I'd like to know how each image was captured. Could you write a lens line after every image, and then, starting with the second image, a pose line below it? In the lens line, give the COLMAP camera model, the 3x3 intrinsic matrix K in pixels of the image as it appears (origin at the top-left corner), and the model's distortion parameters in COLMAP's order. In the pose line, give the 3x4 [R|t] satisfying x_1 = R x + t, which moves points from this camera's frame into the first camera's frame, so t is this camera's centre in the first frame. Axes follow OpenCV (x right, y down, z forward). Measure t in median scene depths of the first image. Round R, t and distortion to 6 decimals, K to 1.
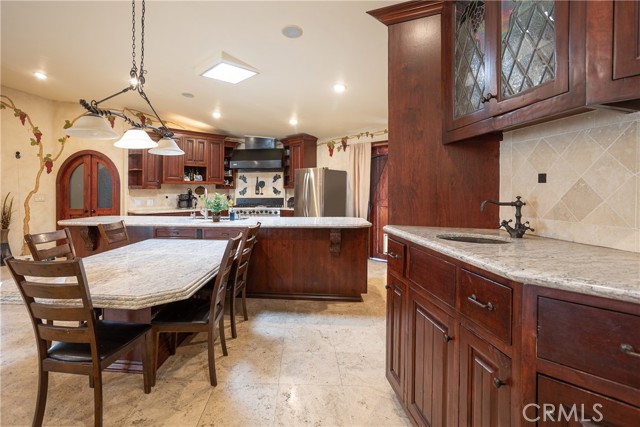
lens RADIAL K [[329.9, 0, 269.5], [0, 329.9, 195.9], [0, 0, 1]] dist [-0.000159, 0.000198]
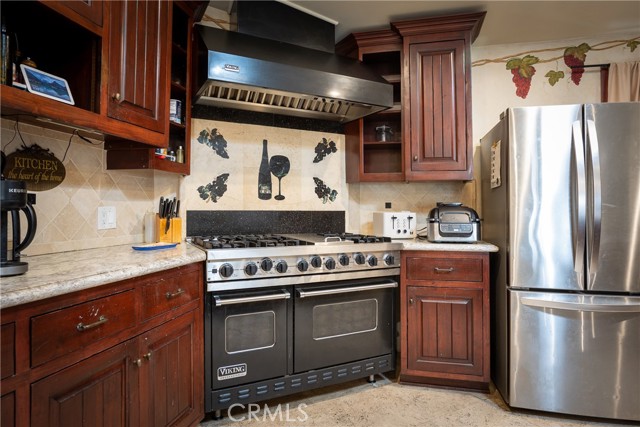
lens RADIAL K [[366.0, 0, 305.9], [0, 366.0, 199.0], [0, 0, 1]] dist [-0.000503, 0.001277]
pose [[0.781733, 0.026329, 0.623058, -0.230129], [0.001512, 0.999025, -0.044114, 0.011045], [-0.623612, 0.035427, 0.780931, 0.774415]]
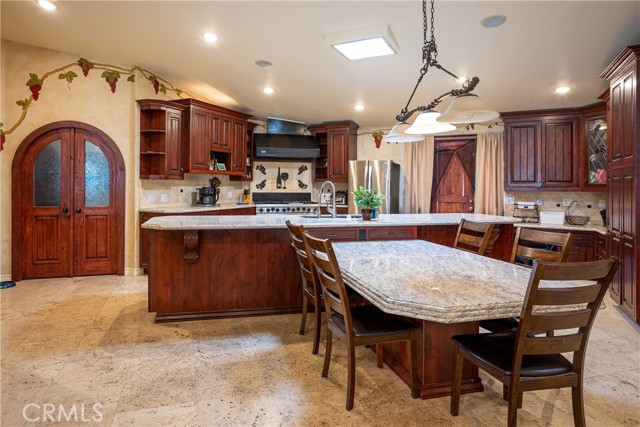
lens RADIAL K [[396.1, 0, 284.6], [0, 396.1, 186.0], [0, 0, 1]] dist [0.003300, 0.000384]
pose [[0.925765, 0.011824, 0.377914, -0.433420], [-0.007302, 0.999884, -0.013398, 0.003082], [-0.378029, 0.009644, 0.925744, 0.072550]]
